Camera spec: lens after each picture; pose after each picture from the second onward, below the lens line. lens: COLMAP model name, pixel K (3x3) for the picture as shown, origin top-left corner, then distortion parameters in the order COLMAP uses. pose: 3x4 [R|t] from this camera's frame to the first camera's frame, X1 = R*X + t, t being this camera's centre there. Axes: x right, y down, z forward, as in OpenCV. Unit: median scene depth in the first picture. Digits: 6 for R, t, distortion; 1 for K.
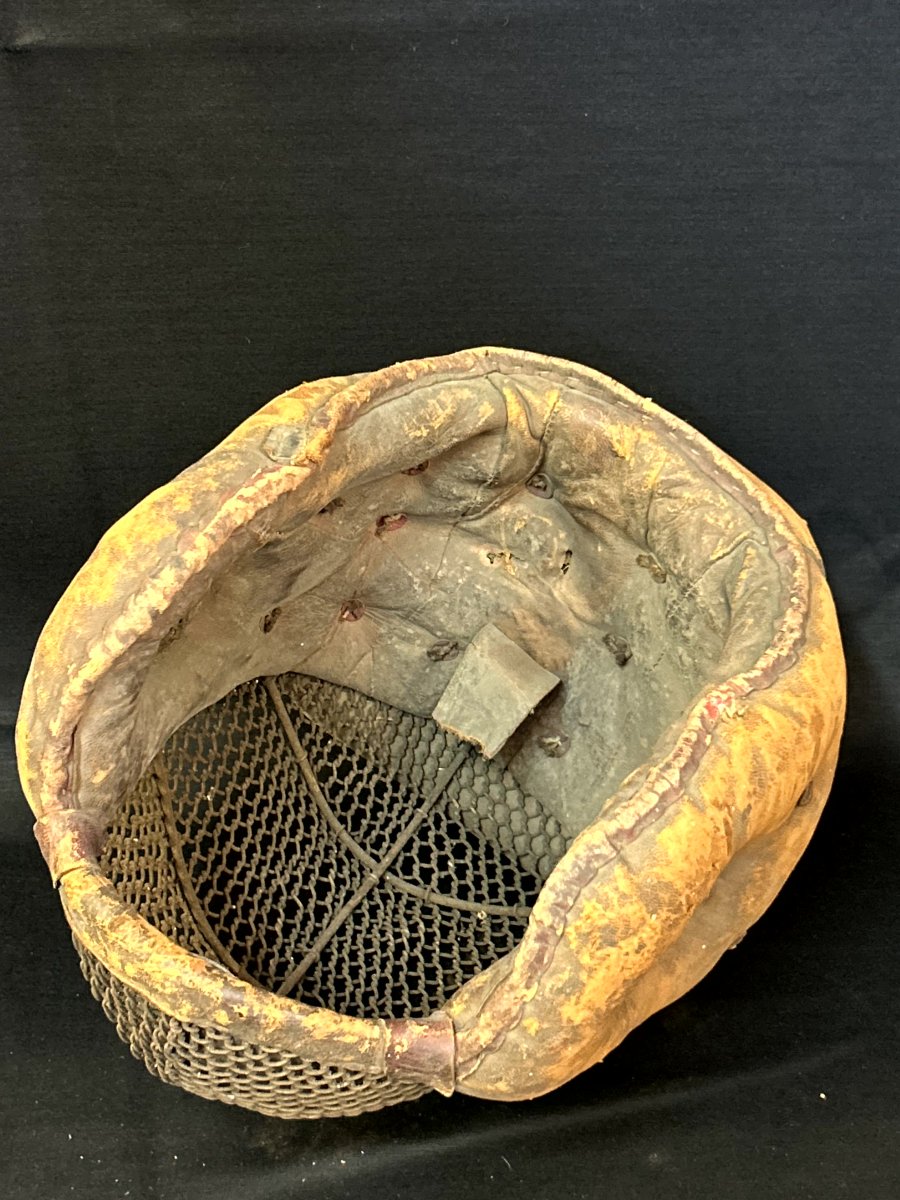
lens RADIAL K [[2360.5, 0, 450.0], [0, 2360.5, 600.0], [0, 0, 1]] dist [0.280311, -2.469113]
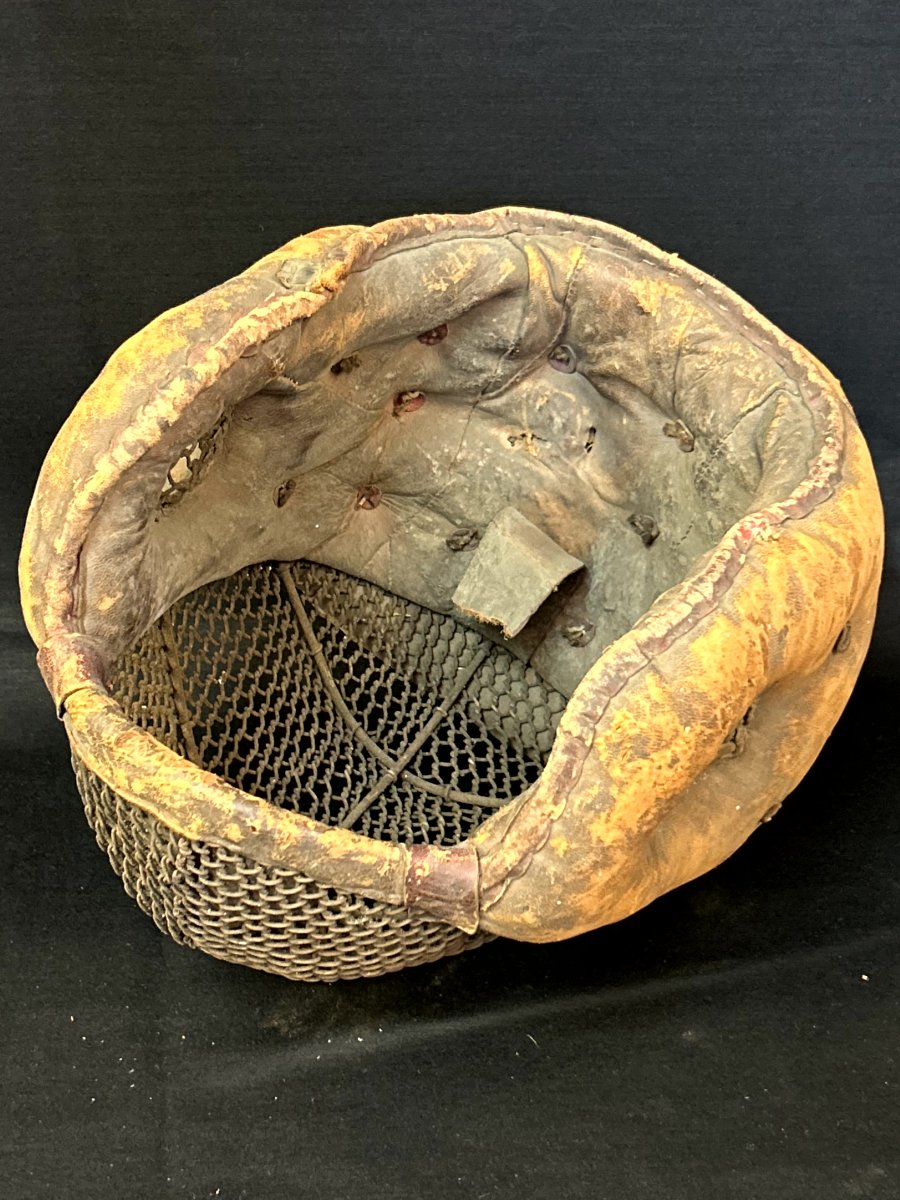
lens RADIAL K [[2360.5, 0, 450.0], [0, 2360.5, 600.0], [0, 0, 1]] dist [0.280311, -2.469113]
pose [[0.999983, -0.003265, -0.004883, -0.003650], [0.002917, 0.997565, -0.069678, 0.118822], [0.005098, 0.069663, 0.997558, 0.039381]]
